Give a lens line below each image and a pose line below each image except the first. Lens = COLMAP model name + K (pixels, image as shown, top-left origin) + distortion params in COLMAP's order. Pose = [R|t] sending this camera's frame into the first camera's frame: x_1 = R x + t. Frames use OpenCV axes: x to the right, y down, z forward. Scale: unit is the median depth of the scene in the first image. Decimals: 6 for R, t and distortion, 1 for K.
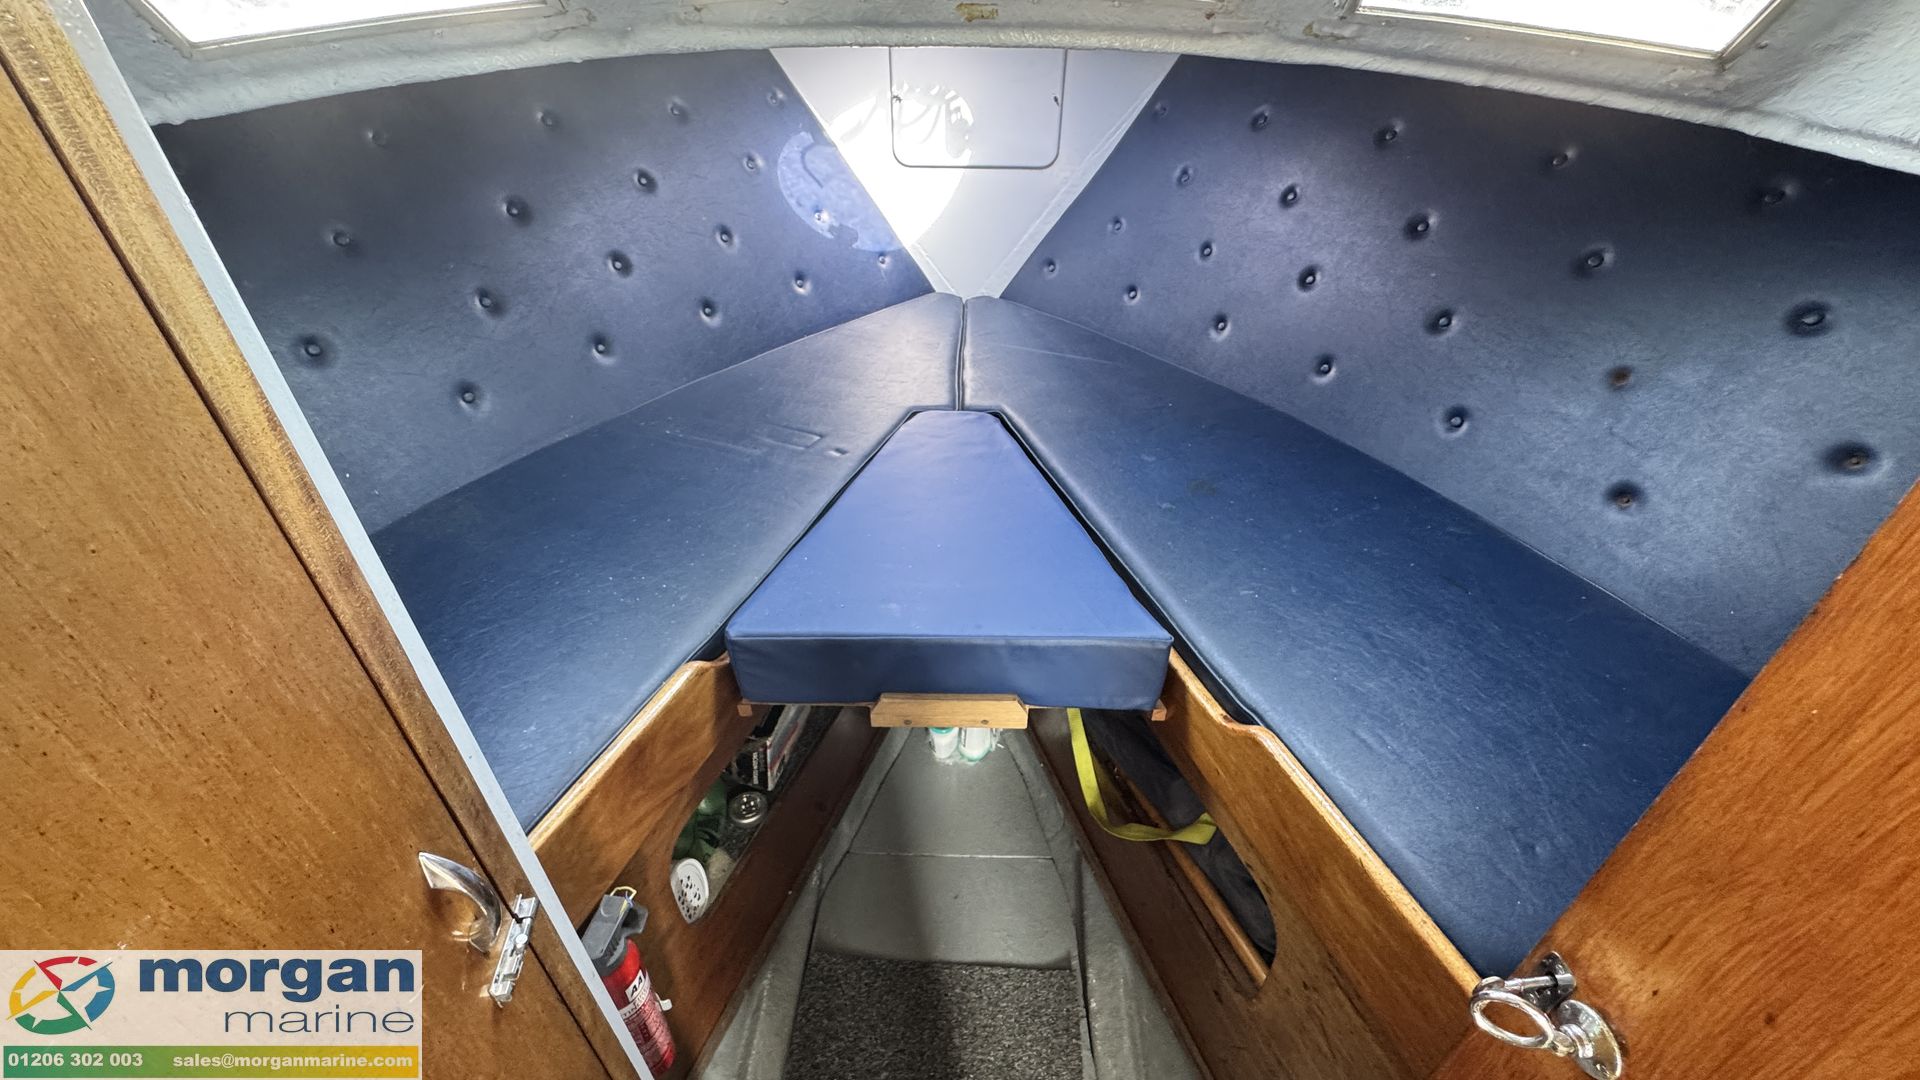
lens RADIAL K [[757.6, 0, 961.5], [0, 757.6, 536.6], [0, 0, 1]] dist [-0.003717, 0.000253]
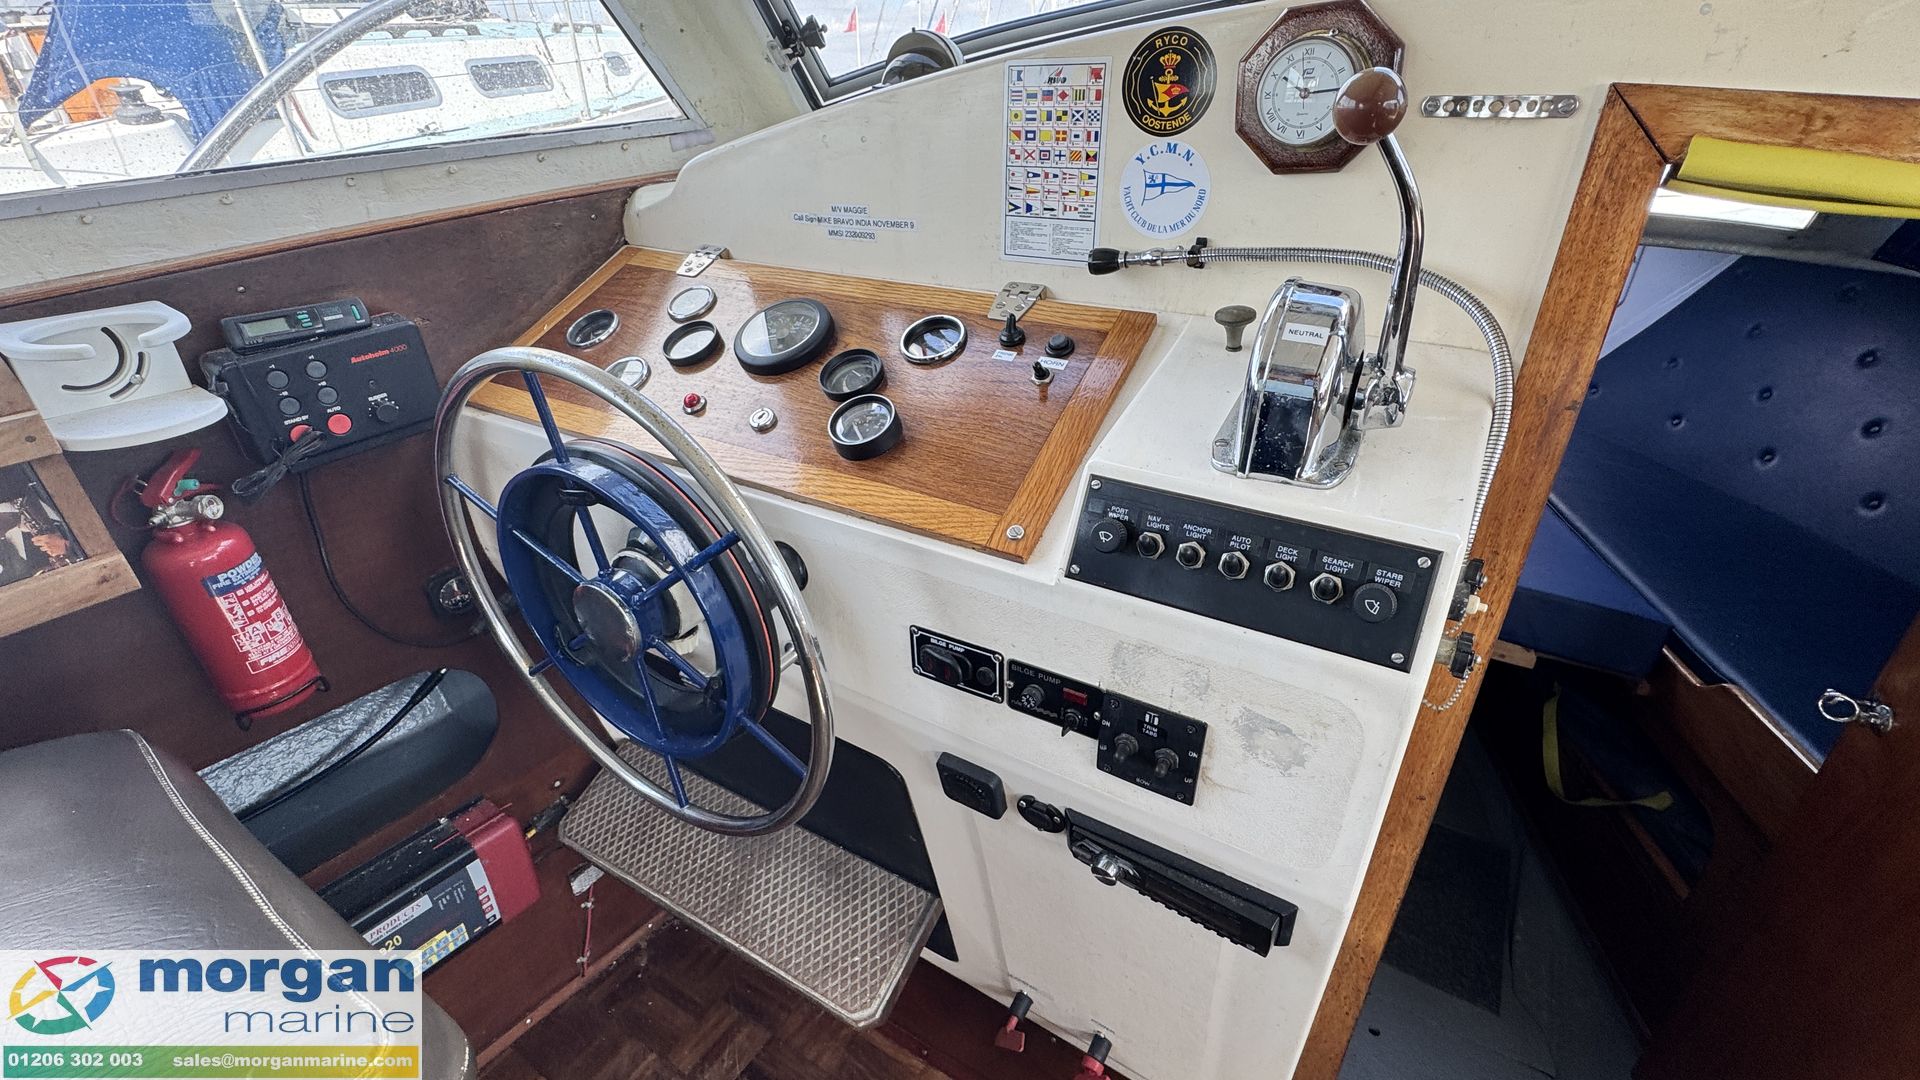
lens RADIAL K [[830.5, 0, 955.8], [0, 830.5, 537.8], [0, 0, 1]] dist [-0.003542, -0.000230]
pose [[0.863173, 0.216611, -0.456083, -0.193312], [-0.274896, 0.959298, -0.064656, 0.410408], [0.423515, 0.181185, 0.887585, -0.975875]]
